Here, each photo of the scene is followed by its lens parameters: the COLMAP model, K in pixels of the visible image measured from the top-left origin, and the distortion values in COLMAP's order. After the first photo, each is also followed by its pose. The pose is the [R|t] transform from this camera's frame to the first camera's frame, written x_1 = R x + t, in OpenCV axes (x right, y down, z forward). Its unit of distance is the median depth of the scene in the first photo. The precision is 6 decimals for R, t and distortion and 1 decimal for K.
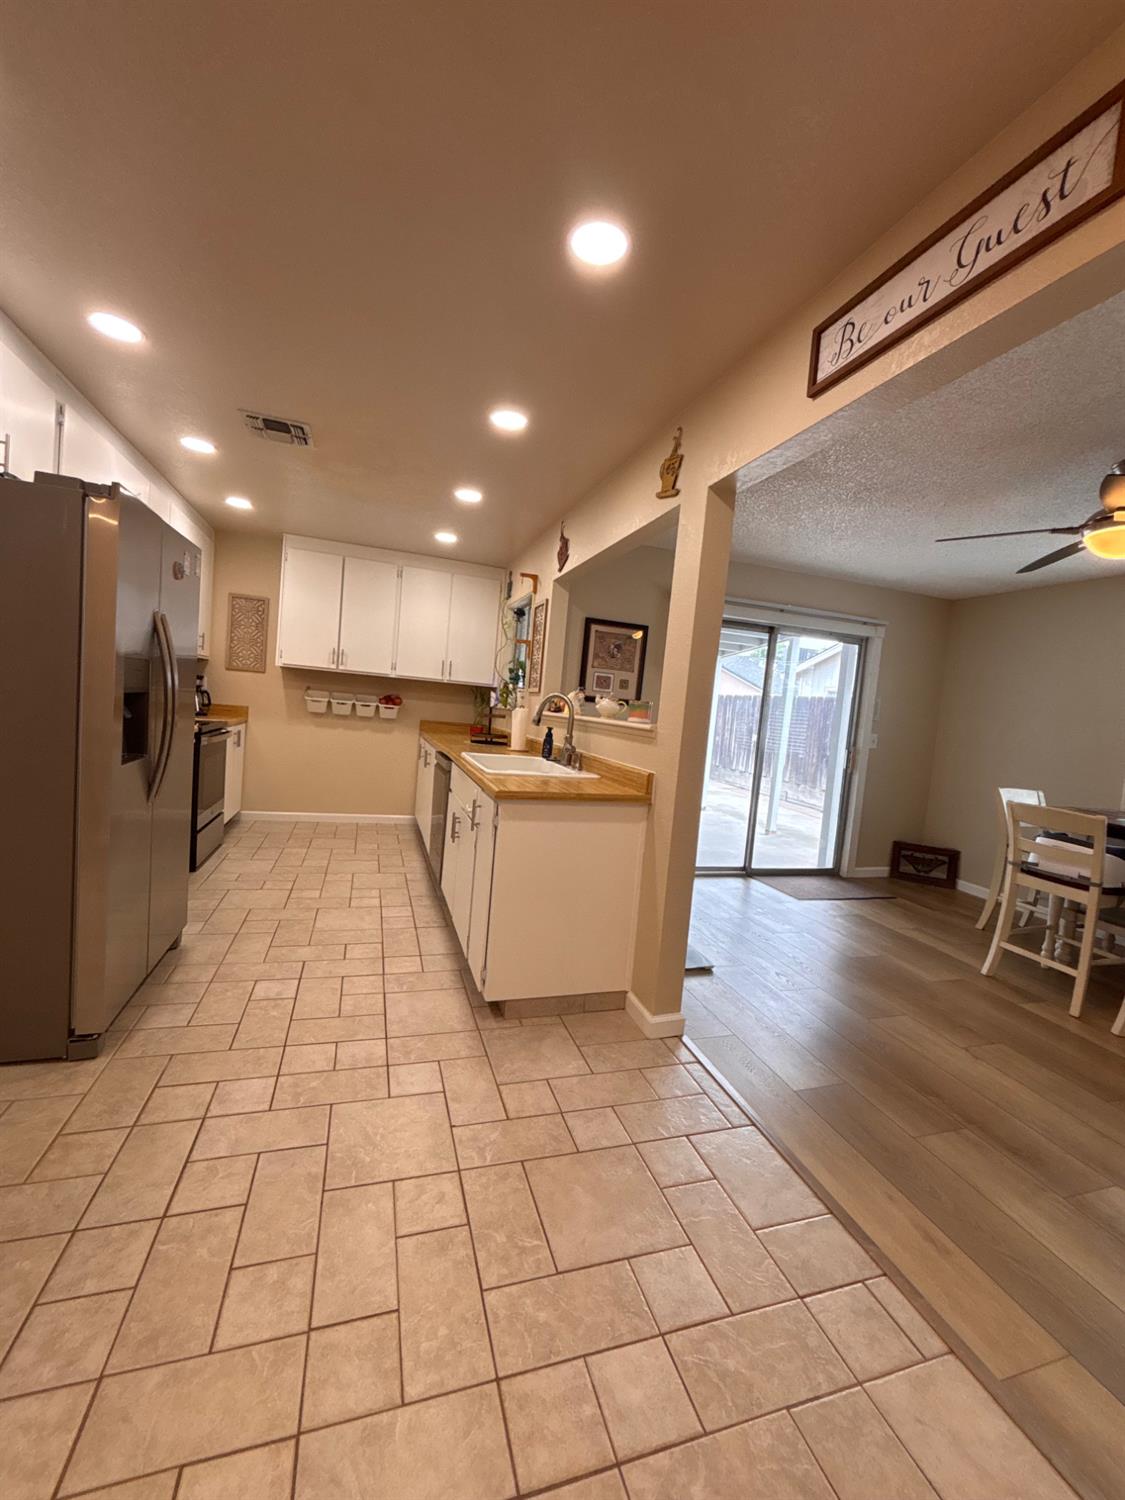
lens RADIAL K [[600.1, 0, 562.5], [0, 600.1, 750.0], [0, 0, 1]] dist [-0.001334, 0.000156]
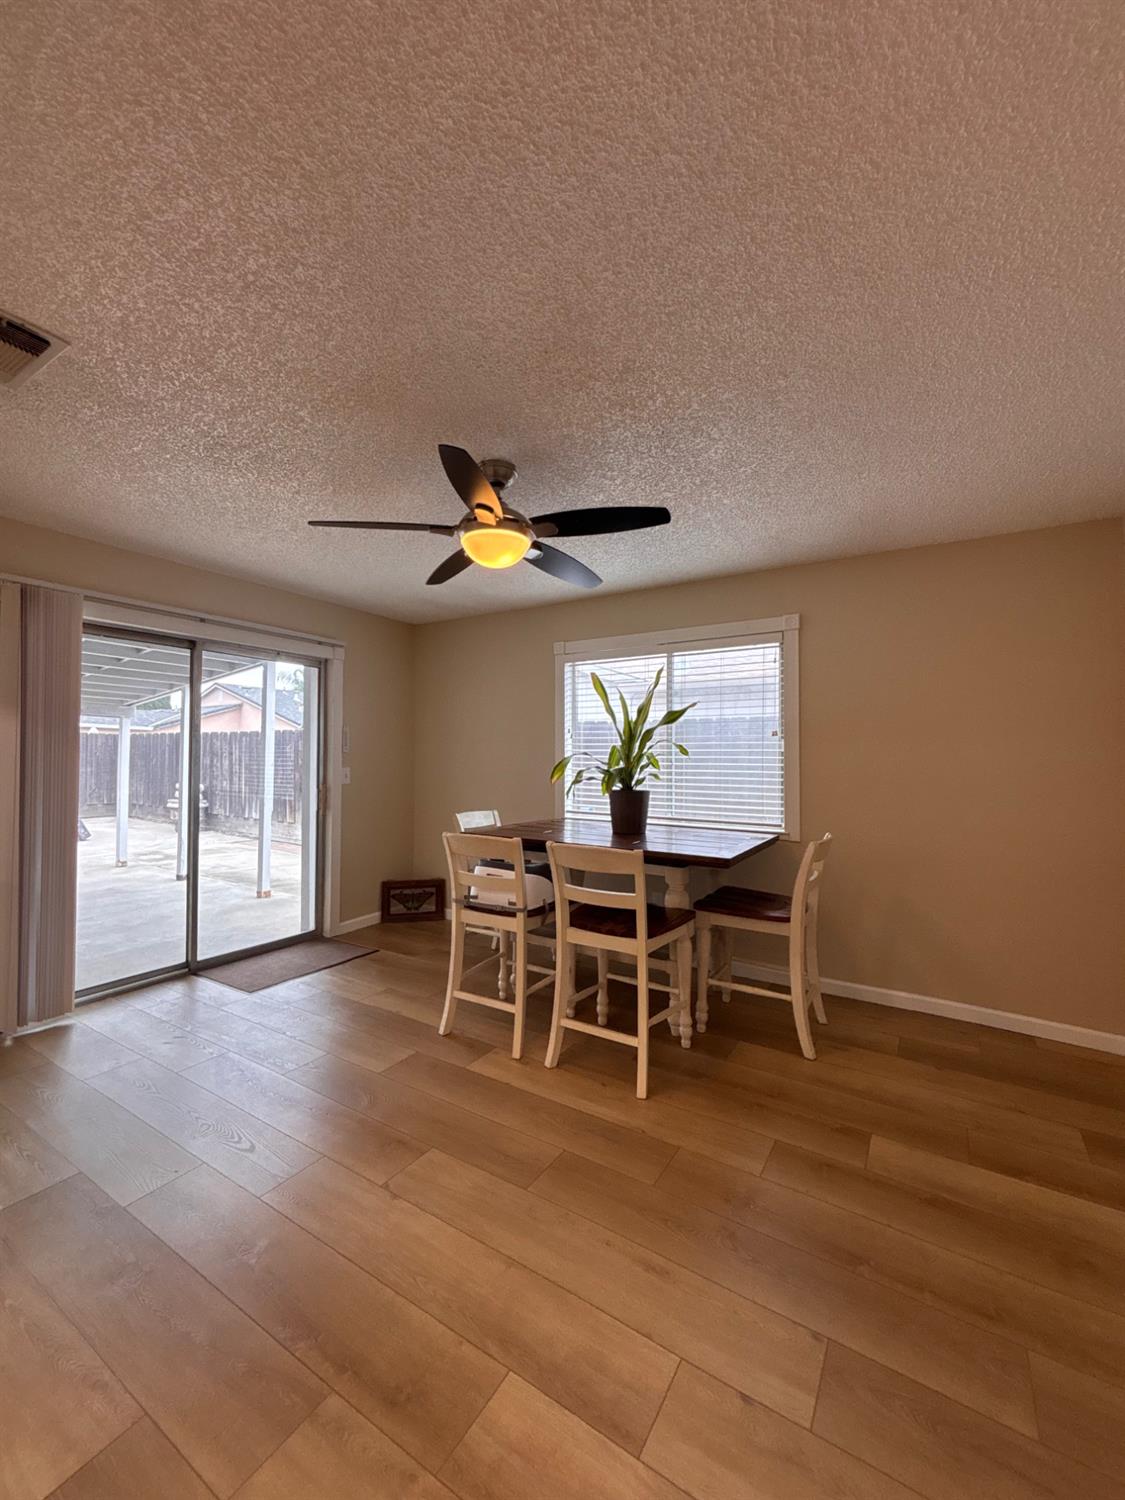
lens RADIAL K [[600.1, 0, 562.5], [0, 600.1, 750.0], [0, 0, 1]] dist [-0.001334, 0.000156]
pose [[0.757404, -0.069321, 0.649256, 0.205445], [0.106174, 0.994190, -0.017710, -0.002943], [-0.644256, 0.082348, 0.760364, 0.127359]]
